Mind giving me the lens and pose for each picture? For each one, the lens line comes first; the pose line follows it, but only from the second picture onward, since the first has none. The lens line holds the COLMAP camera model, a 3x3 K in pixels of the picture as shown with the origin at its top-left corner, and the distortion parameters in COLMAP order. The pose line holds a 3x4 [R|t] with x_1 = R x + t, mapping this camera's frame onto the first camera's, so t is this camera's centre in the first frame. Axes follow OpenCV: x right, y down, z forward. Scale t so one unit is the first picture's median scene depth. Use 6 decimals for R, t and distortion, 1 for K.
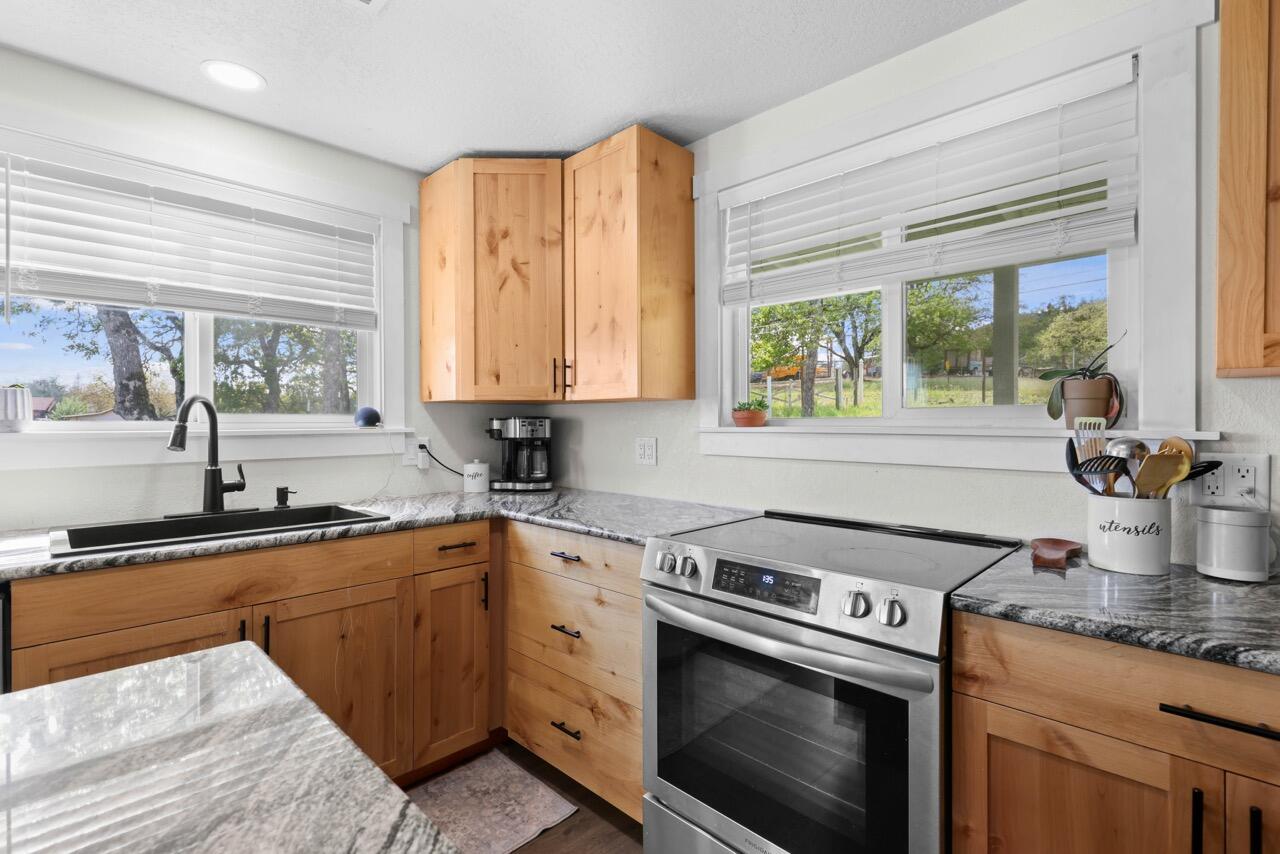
lens RADIAL K [[588.0, 0, 629.4], [0, 588.0, 425.3], [0, 0, 1]] dist [0.005889, -0.001746]
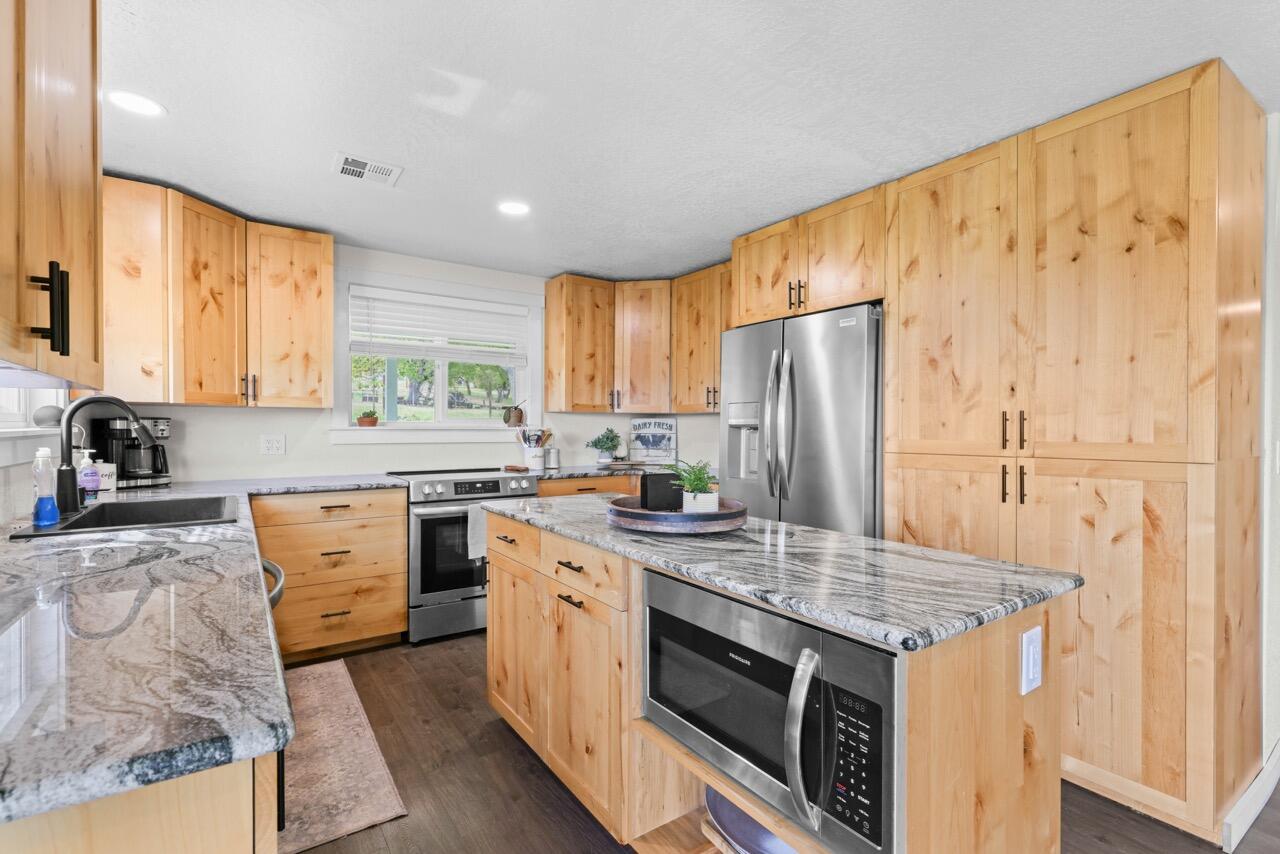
lens RADIAL K [[588.0, 0, 642.6], [0, 588.0, 431.5], [0, 0, 1]] dist [0.005889, -0.001746]
pose [[0.186390, -0.006799, 0.982452, -1.351111], [0.001109, 0.999977, 0.006709, 0.006793], [-0.982475, -0.000161, 0.186393, -0.111129]]
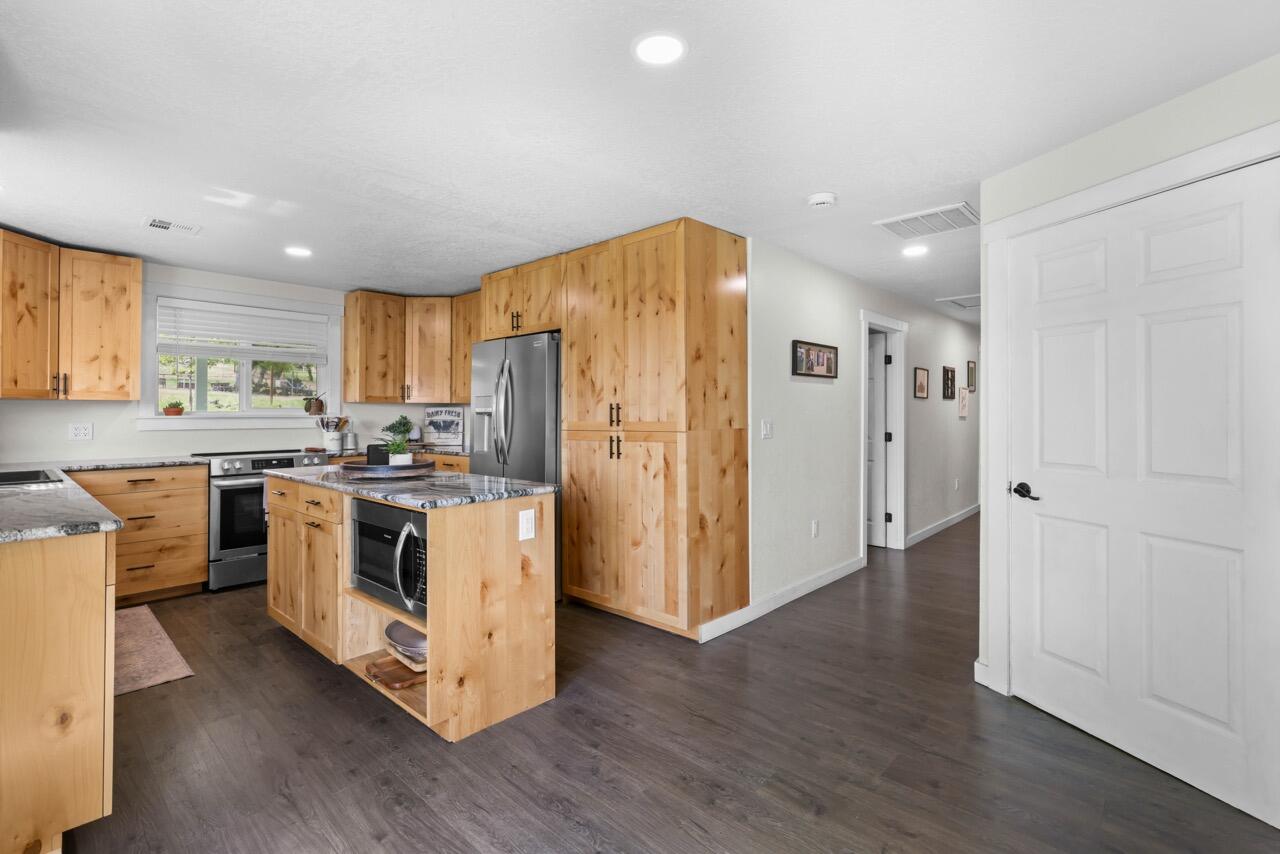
lens RADIAL K [[588.0, 0, 633.7], [0, 588.0, 403.8], [0, 0, 1]] dist [0.005889, -0.001746]
pose [[-0.026442, 0.017718, 0.999493, -1.902054], [0.007485, 0.999818, -0.017526, 0.009975], [-0.999622, 0.007017, -0.026570, -0.545834]]
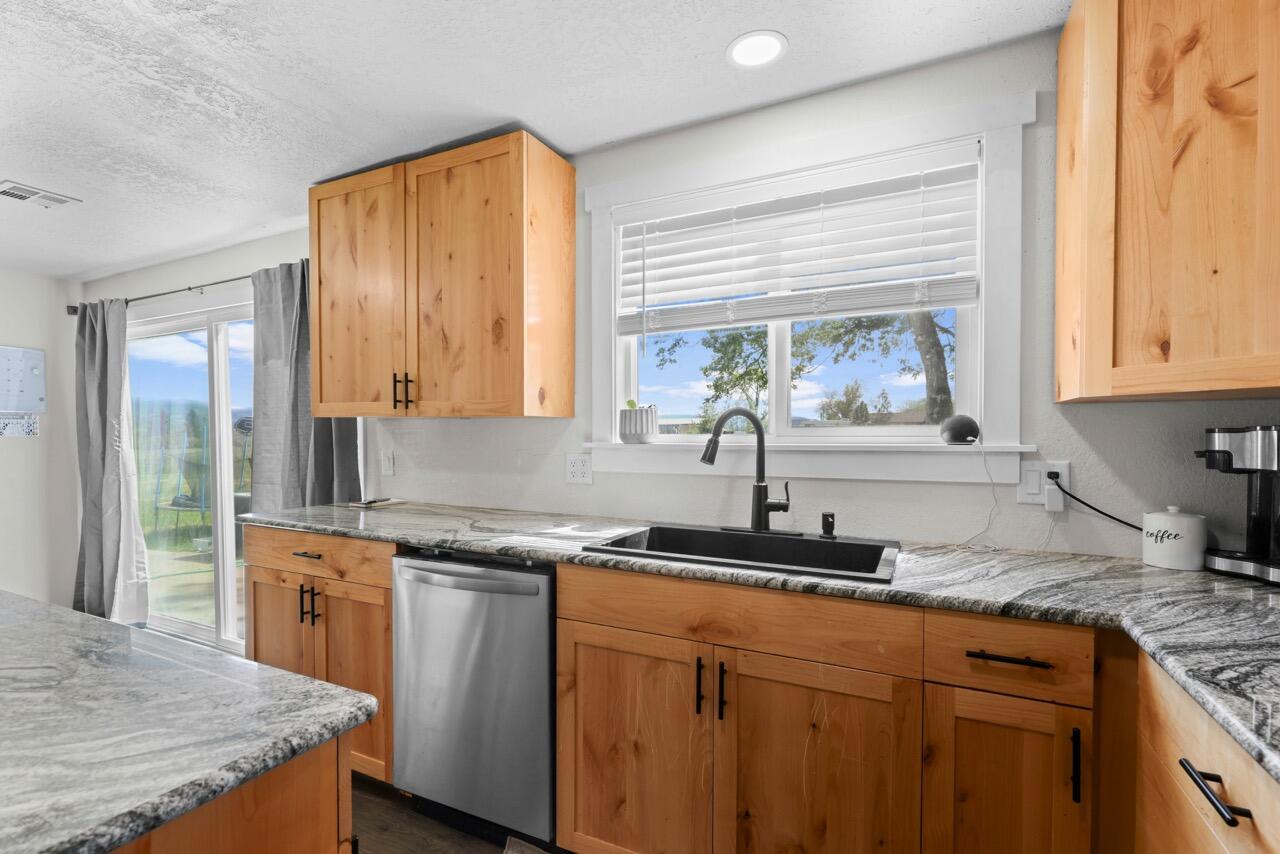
lens RADIAL K [[588.0, 0, 636.8], [0, 588.0, 445.6], [0, 0, 1]] dist [0.005889, -0.001746]
pose [[0.317282, 0.022051, -0.948075, 0.116937], [-0.004309, 0.999753, 0.021811, -0.008220], [0.948321, -0.002835, 0.317299, 0.464190]]
